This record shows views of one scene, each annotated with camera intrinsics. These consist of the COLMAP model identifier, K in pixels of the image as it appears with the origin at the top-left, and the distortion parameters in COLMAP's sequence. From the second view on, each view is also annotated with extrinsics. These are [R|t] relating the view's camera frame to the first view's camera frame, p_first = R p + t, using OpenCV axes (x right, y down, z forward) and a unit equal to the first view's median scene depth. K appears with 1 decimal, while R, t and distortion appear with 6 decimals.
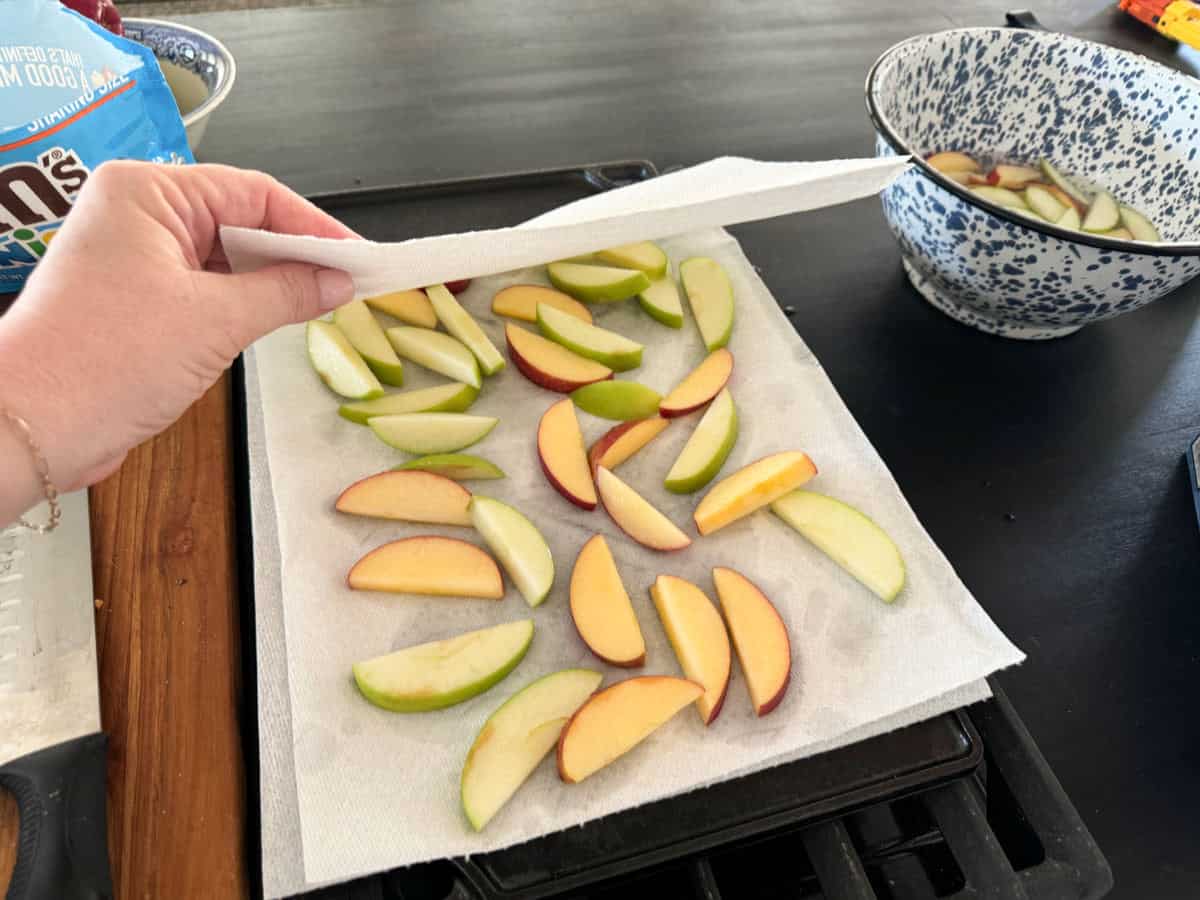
lens RADIAL K [[863.8, 0, 600.0], [0, 863.8, 450.0], [0, 0, 1]] dist [-0.004126, 0.002057]
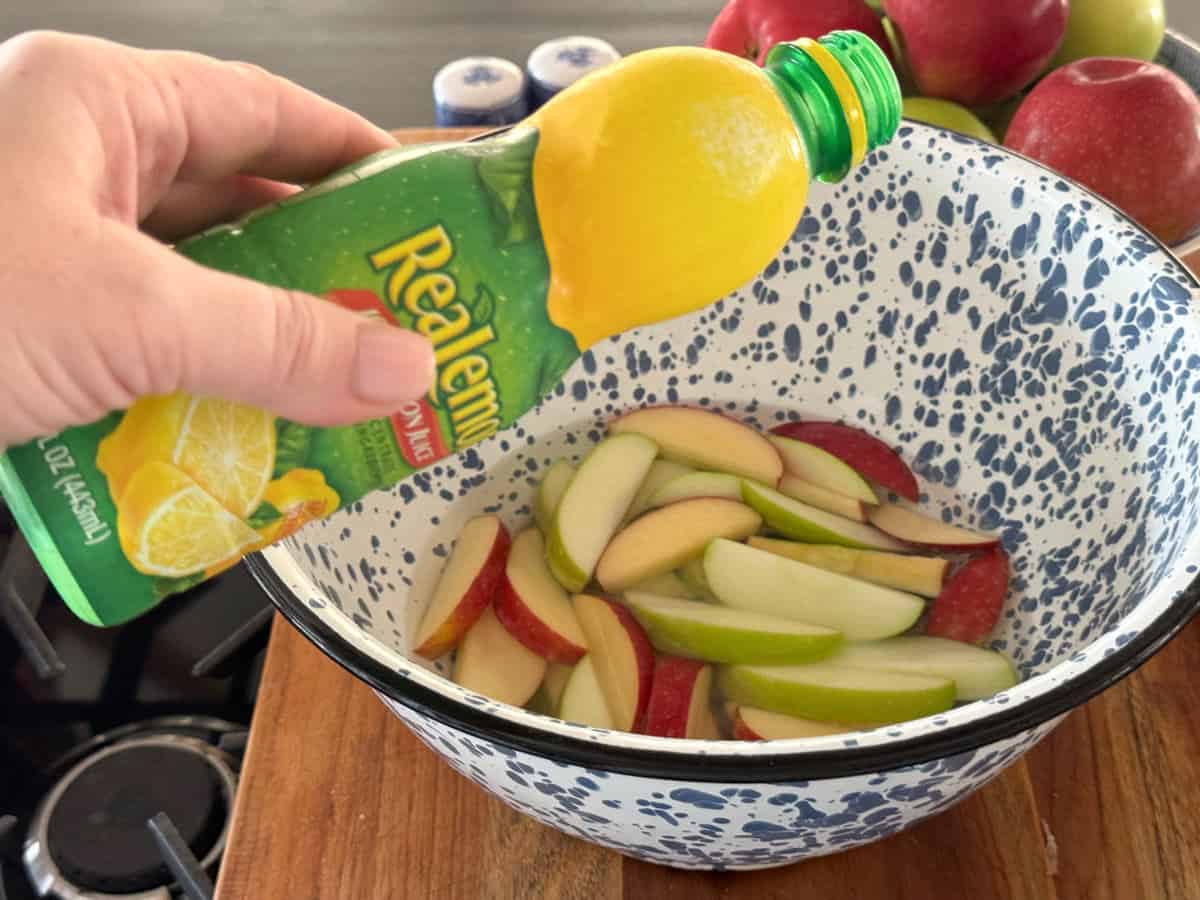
lens RADIAL K [[1696.9, 0, 600.0], [0, 1696.9, 450.0], [0, 0, 1]] dist [0.111240, -0.003547]
pose [[0.257455, 0.593563, -0.762496, 1.200133], [-0.711002, 0.650735, 0.266496, -0.540733], [0.654365, 0.473525, 0.589560, 0.528355]]
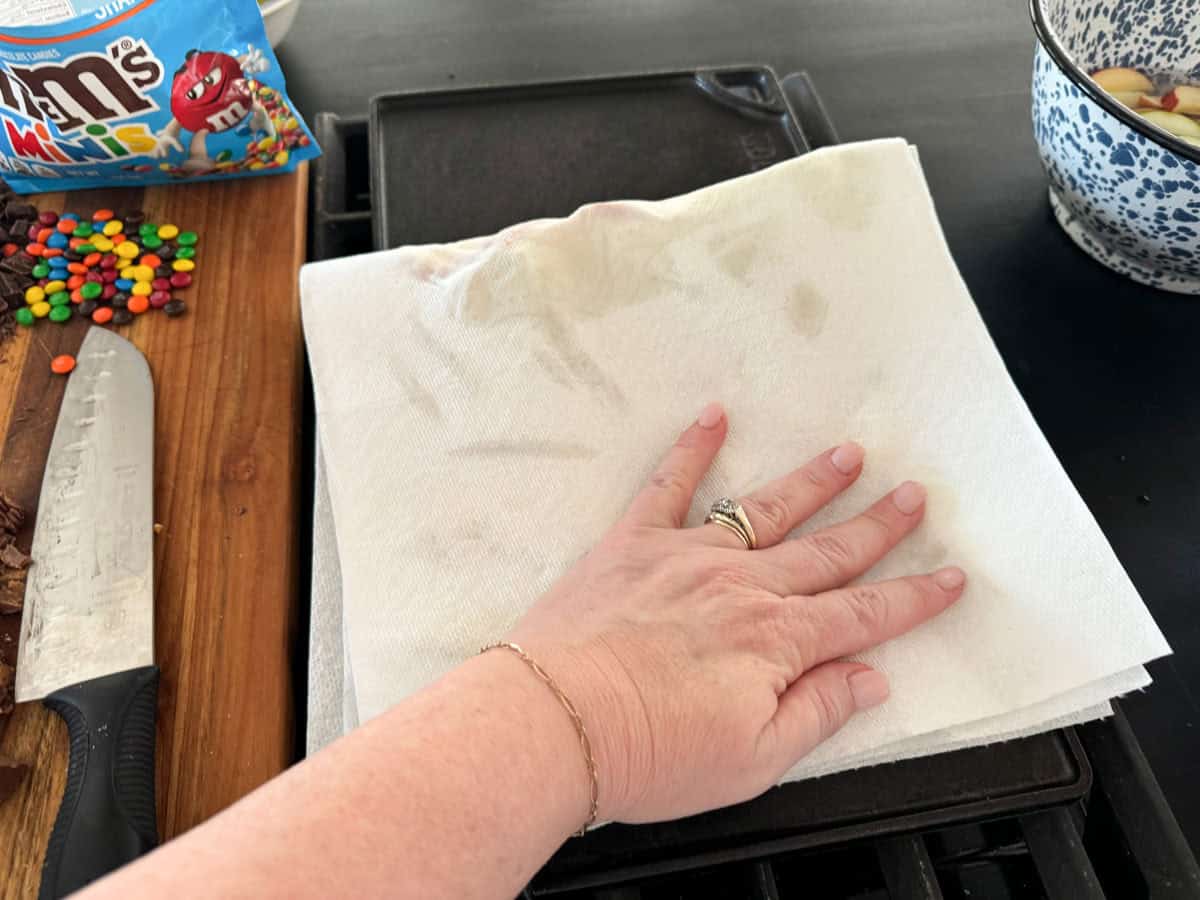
lens RADIAL K [[878.2, 0, 600.0], [0, 878.2, 450.0], [0, 0, 1]] dist [-0.015927, 0.008784]
pose [[0.992578, 0.076440, -0.094584, -0.000575], [-0.066264, 0.992112, 0.106413, -0.028978], [0.101972, -0.099356, 0.989813, 0.051836]]
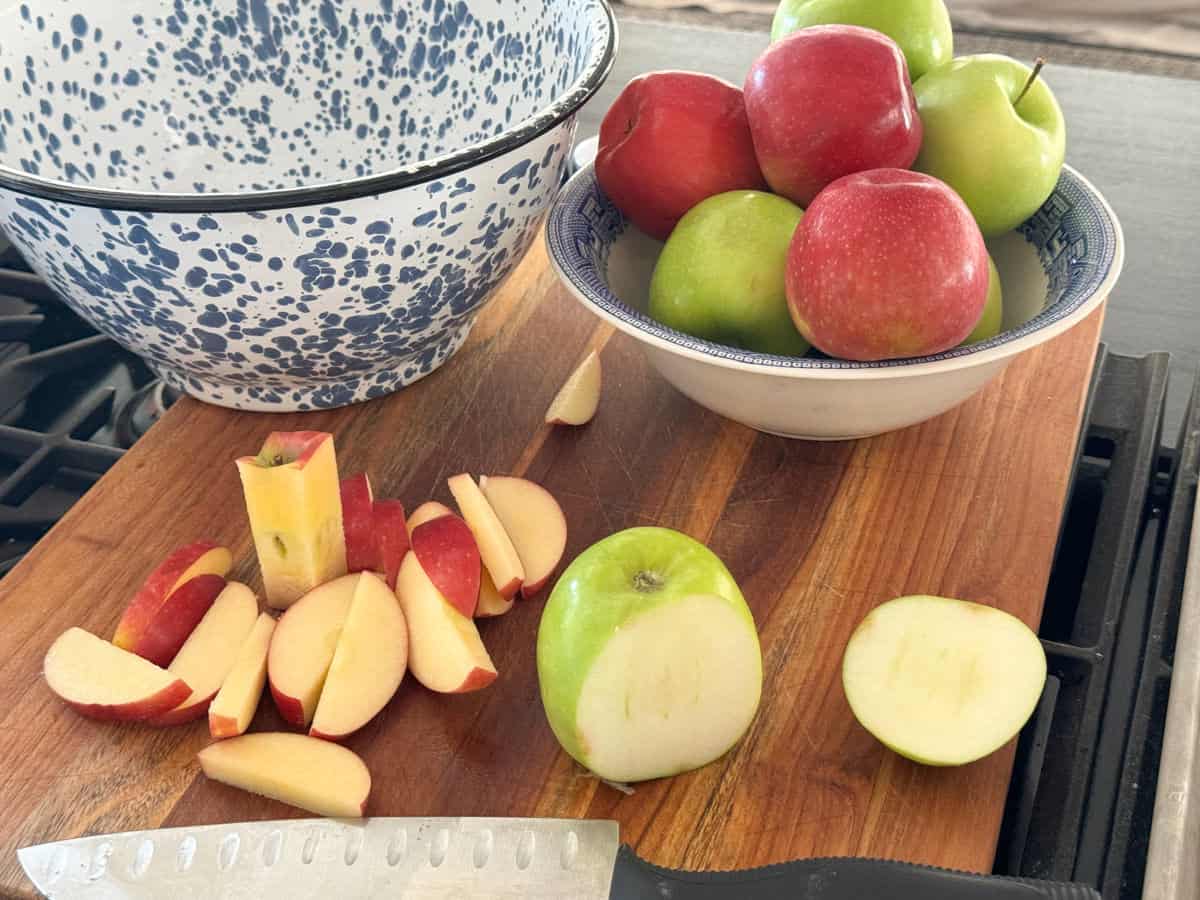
lens RADIAL K [[1696.9, 0, 600.0], [0, 1696.9, 450.0], [0, 0, 1]] dist [0.111240, -0.003547]
pose [[-0.328634, 0.512866, -0.793075, 1.596667], [-0.714800, 0.413779, 0.563780, -1.123351], [0.617301, 0.752168, 0.230615, 1.110777]]
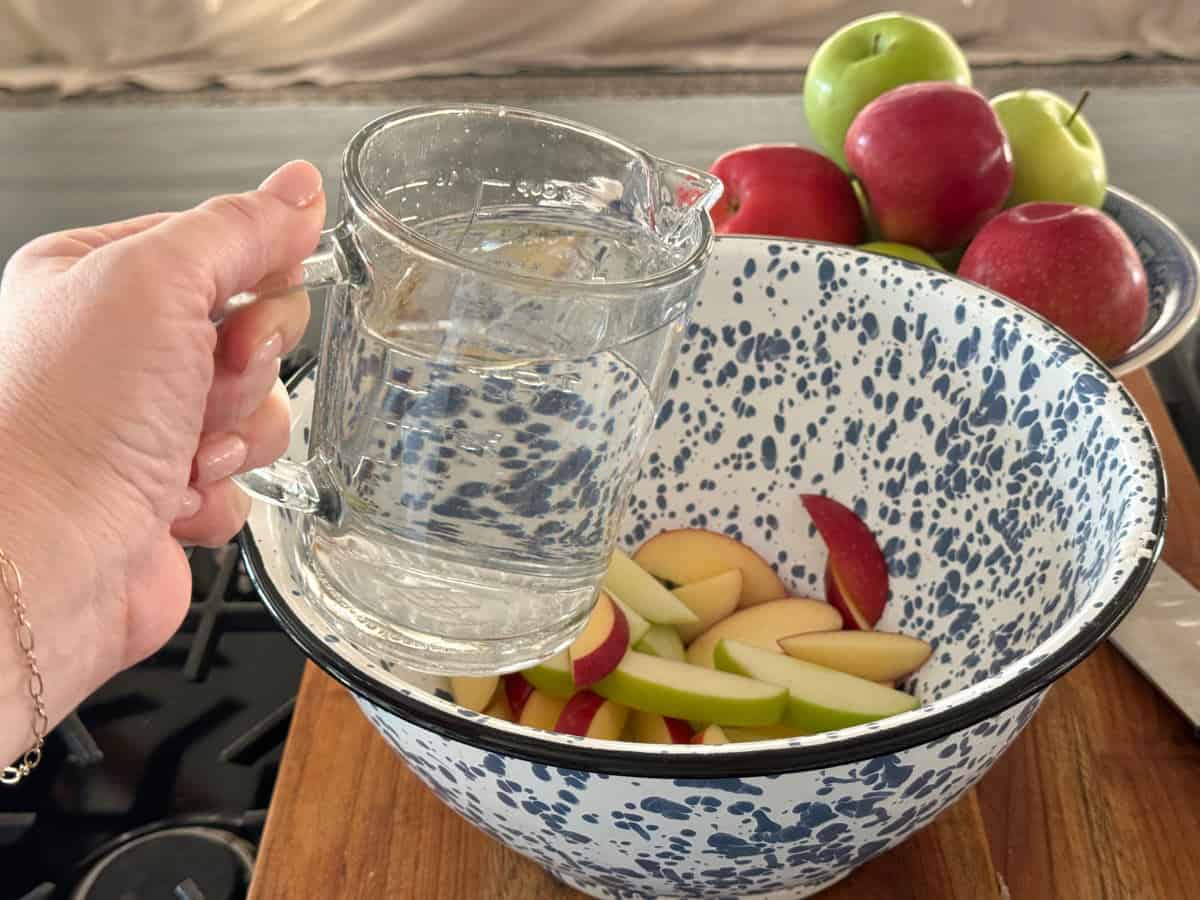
lens RADIAL K [[1696.9, 0, 600.0], [0, 1696.9, 450.0], [0, 0, 1]] dist [0.111240, -0.003547]
pose [[0.242771, 0.489587, -0.837477, 1.333644], [-0.704897, 0.682139, 0.194438, -0.534325], [0.666470, 0.543131, 0.510712, 0.522564]]
